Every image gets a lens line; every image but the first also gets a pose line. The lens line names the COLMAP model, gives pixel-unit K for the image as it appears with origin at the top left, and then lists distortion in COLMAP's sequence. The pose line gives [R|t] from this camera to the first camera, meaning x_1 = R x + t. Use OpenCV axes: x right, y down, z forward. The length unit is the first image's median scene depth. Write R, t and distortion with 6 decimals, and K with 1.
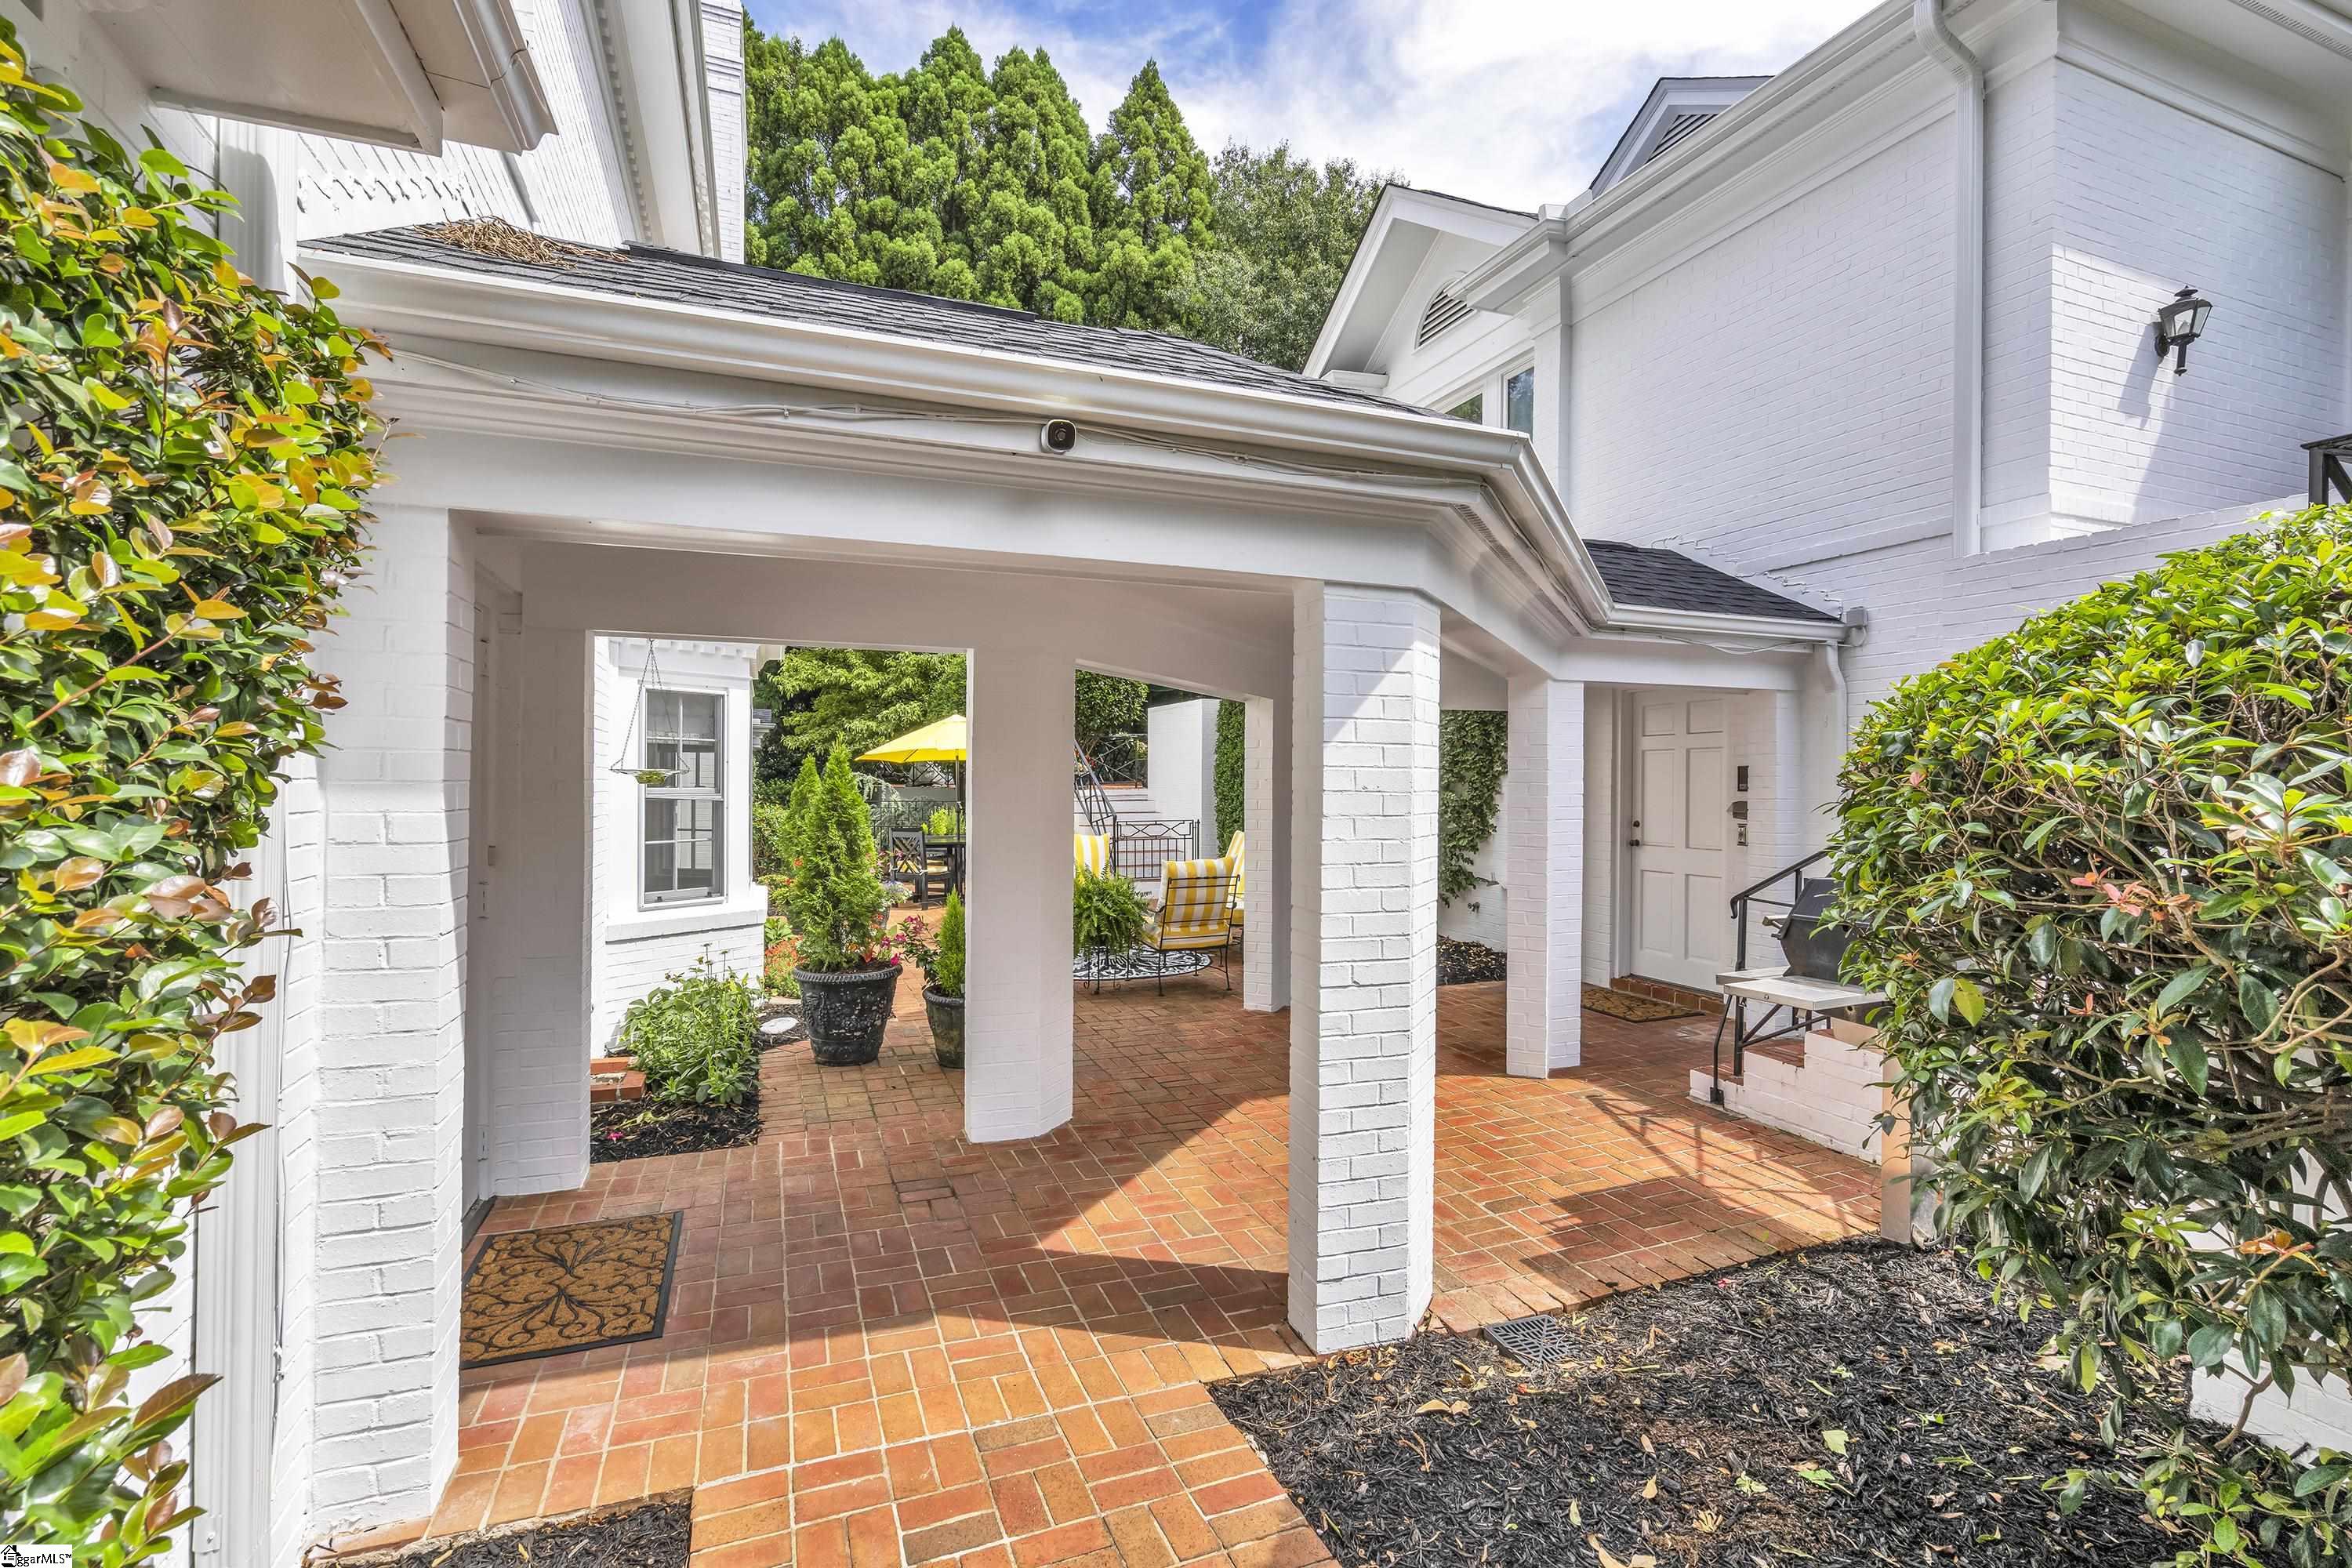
lens RADIAL K [[1043.7, 0, 1158.6], [0, 1043.7, 780.3], [0, 0, 1]] dist [-0.001467, 0.001704]
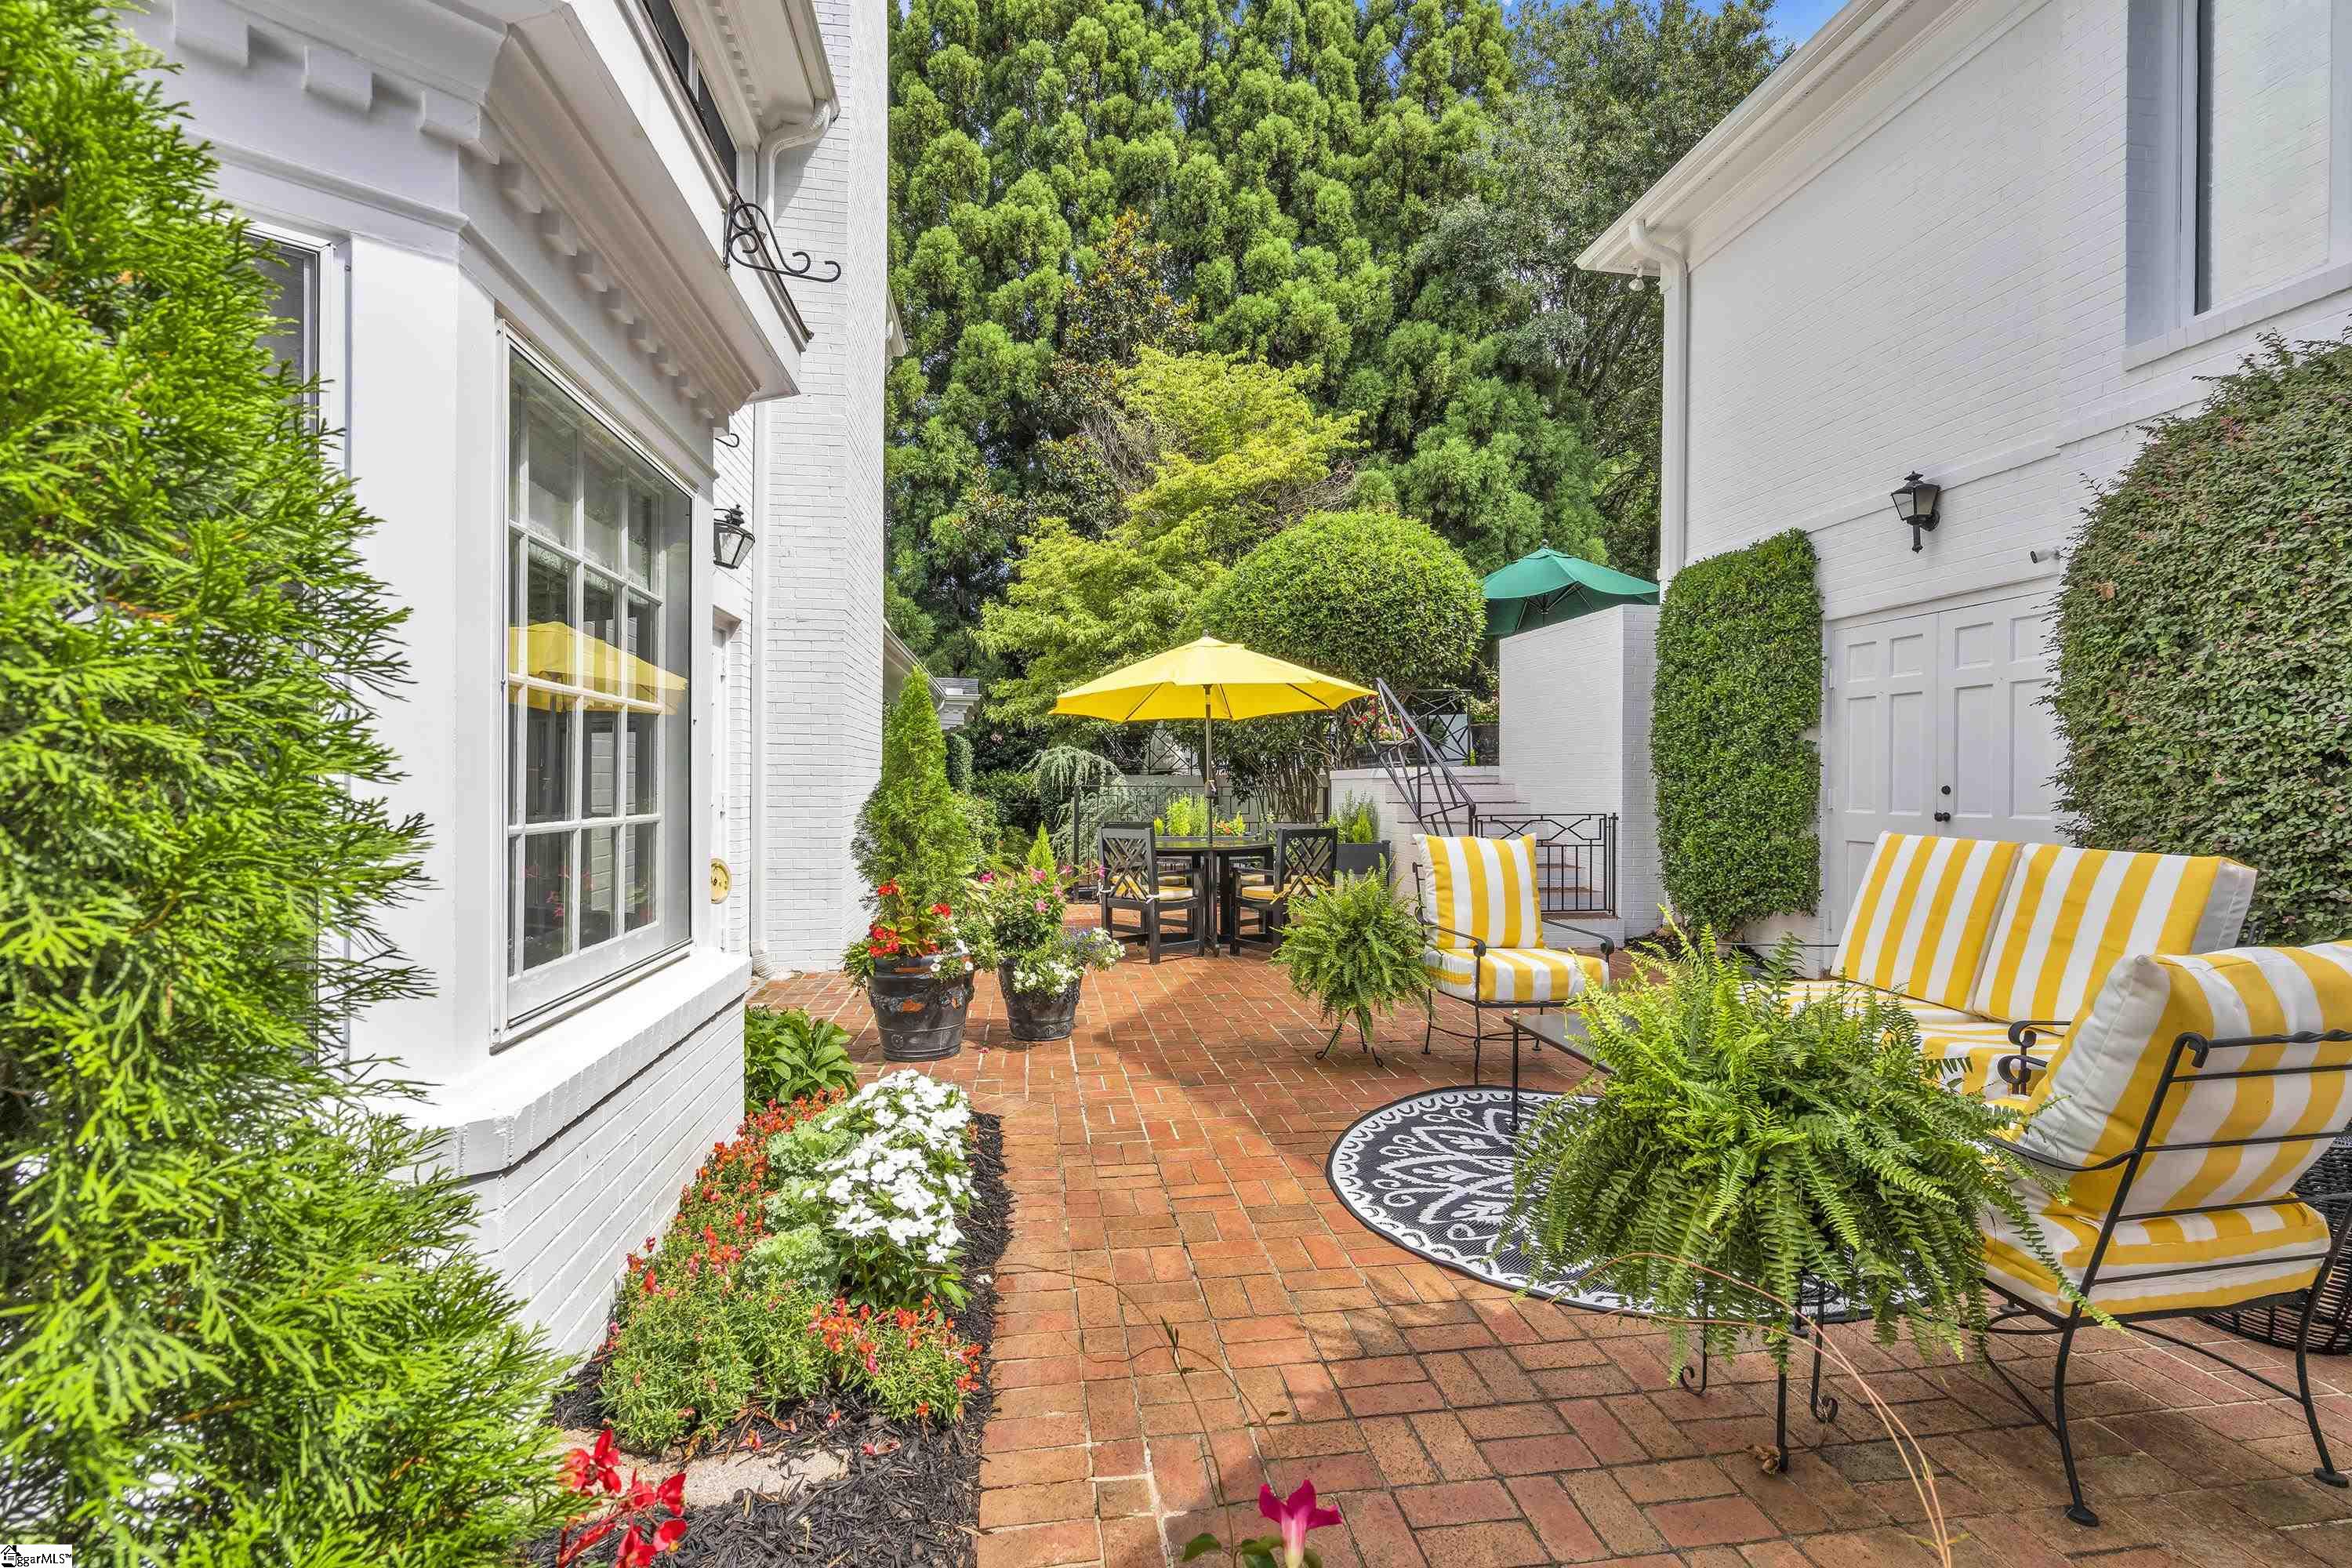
lens RADIAL K [[1043.7, 0, 1175.7], [0, 1043.7, 779.3], [0, 0, 1]] dist [-0.001467, 0.001704]
pose [[0.976963, -0.002630, -0.213394, -0.033672], [0.002491, 0.999996, -0.000919, 0.008136], [0.213396, 0.000366, 0.976966, 0.166228]]
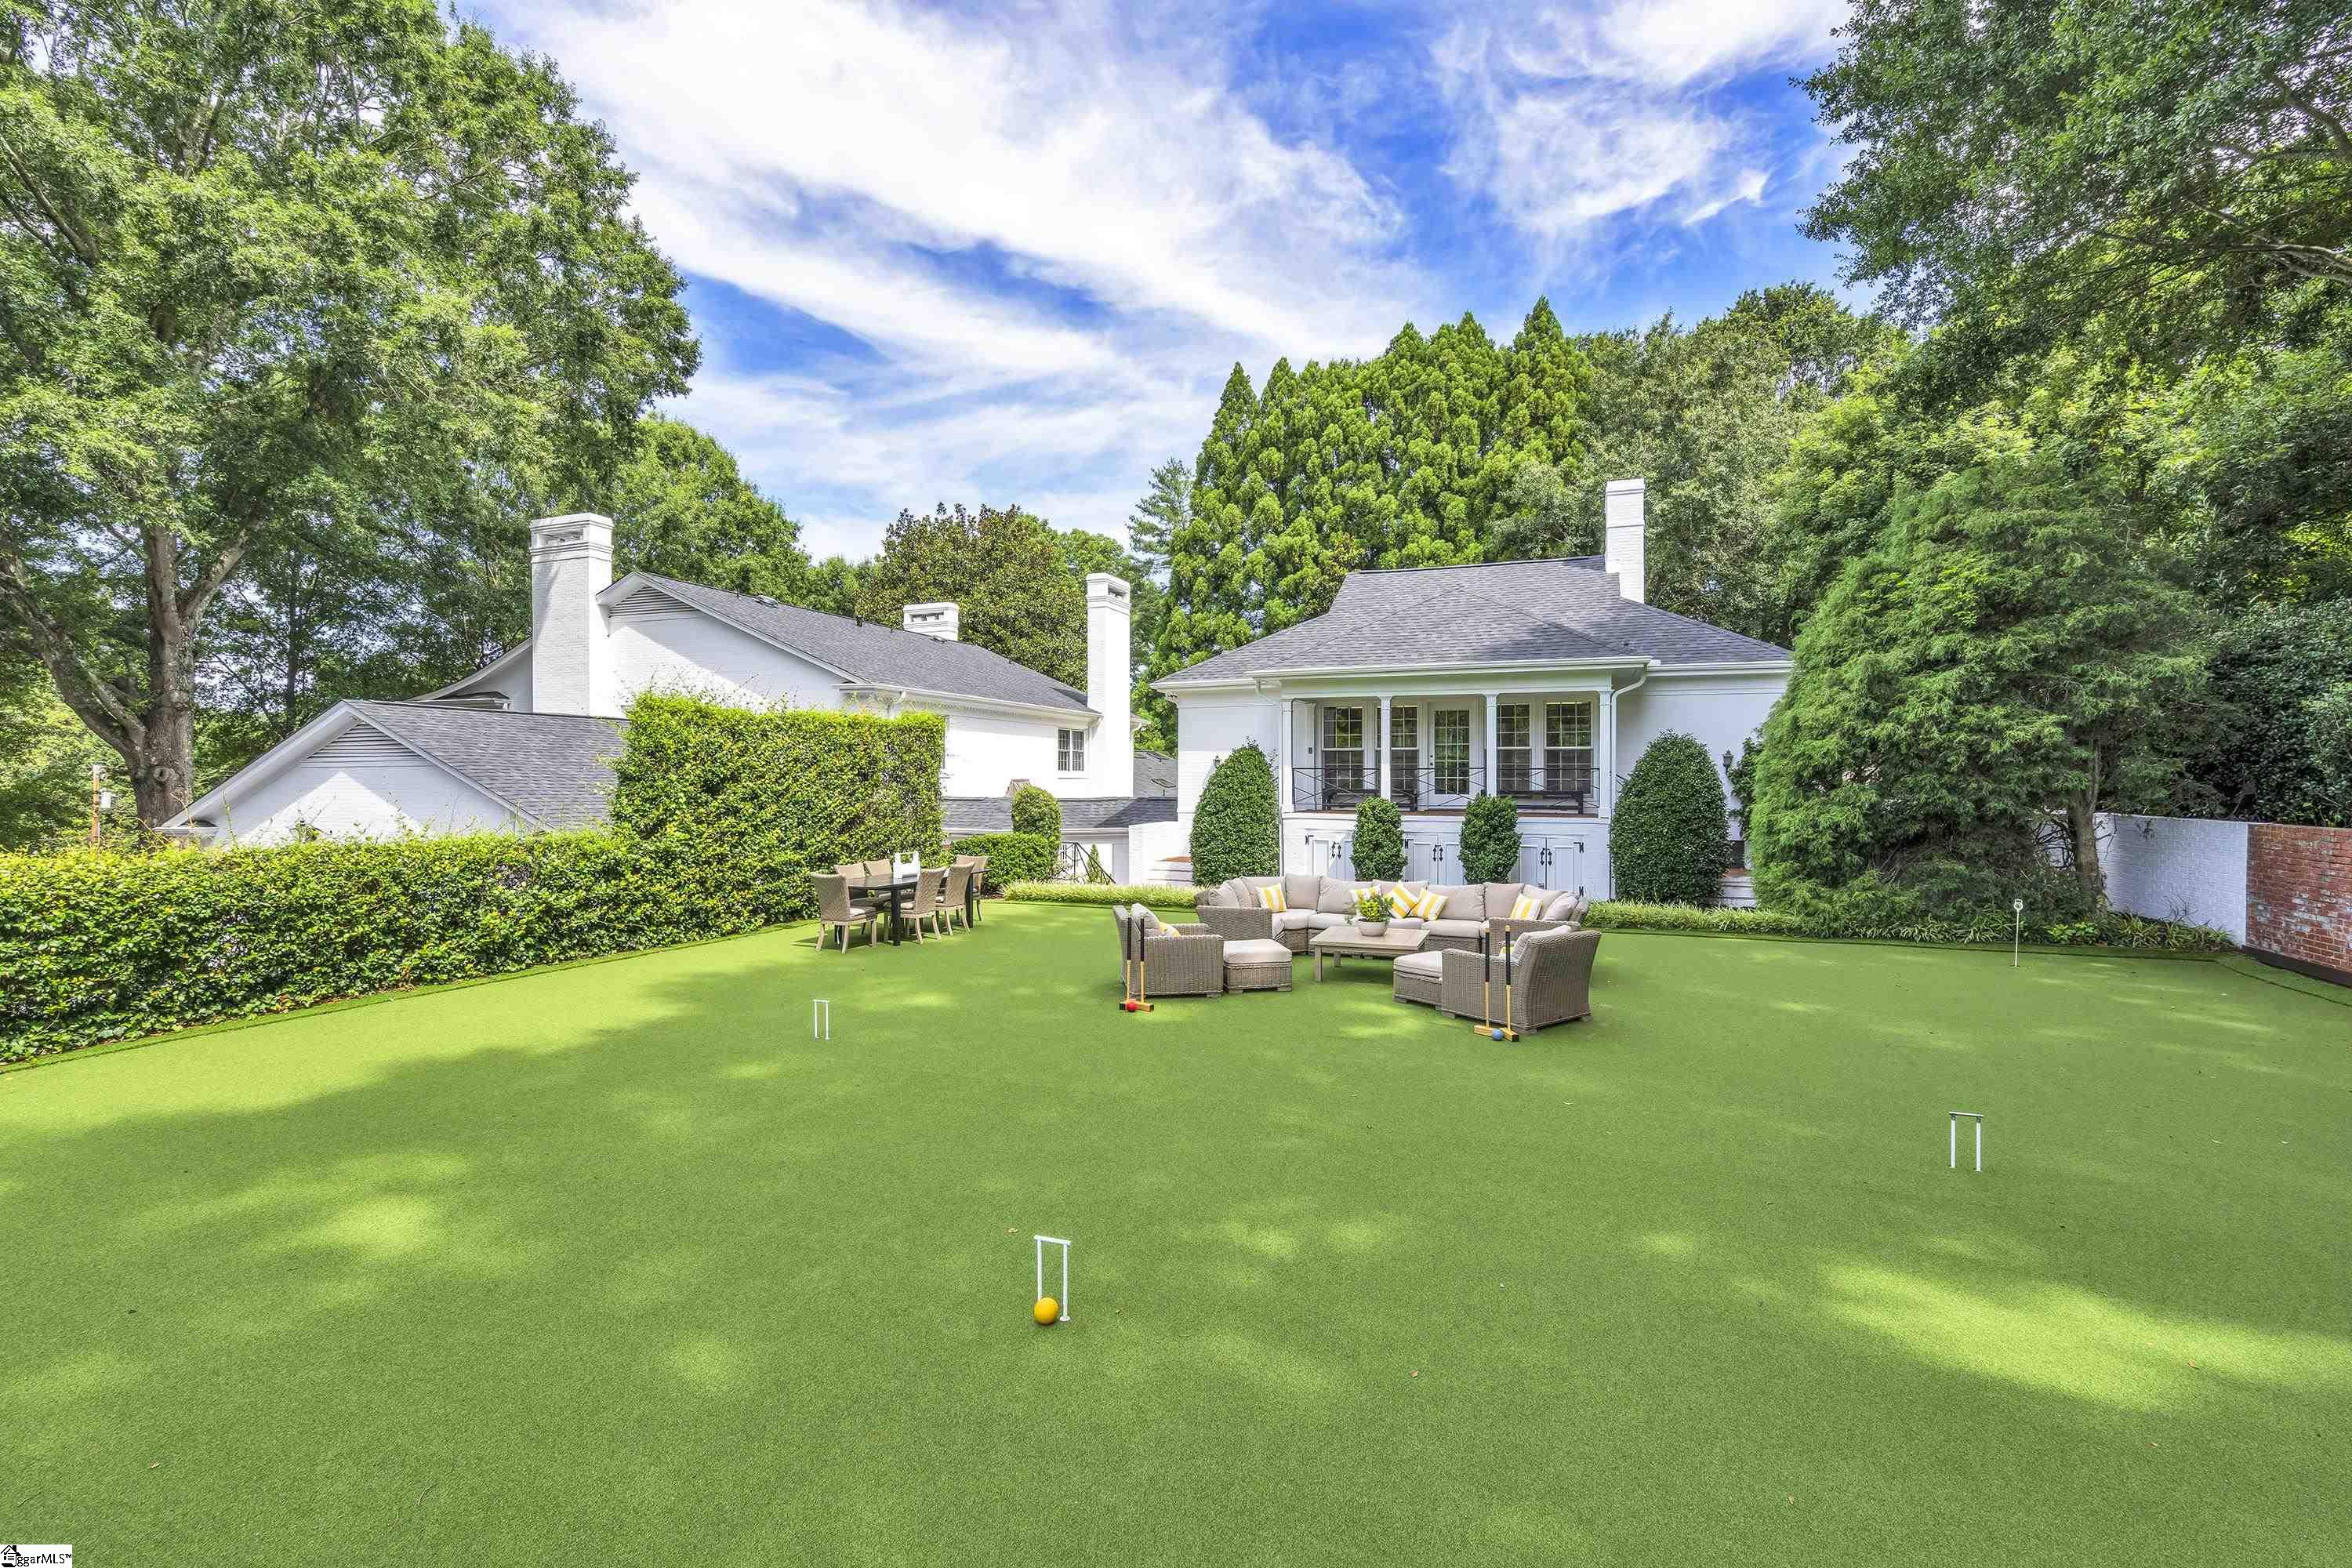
lens RADIAL K [[1043.7, 0, 1174.9], [0, 1043.7, 782.9], [0, 0, 1]] dist [-0.001467, 0.001704]
pose [[0.734652, -0.002396, -0.678440, 0.632470], [0.003693, 0.999993, 0.000467, -0.064088], [0.678434, -0.002849, 0.734656, -0.369497]]
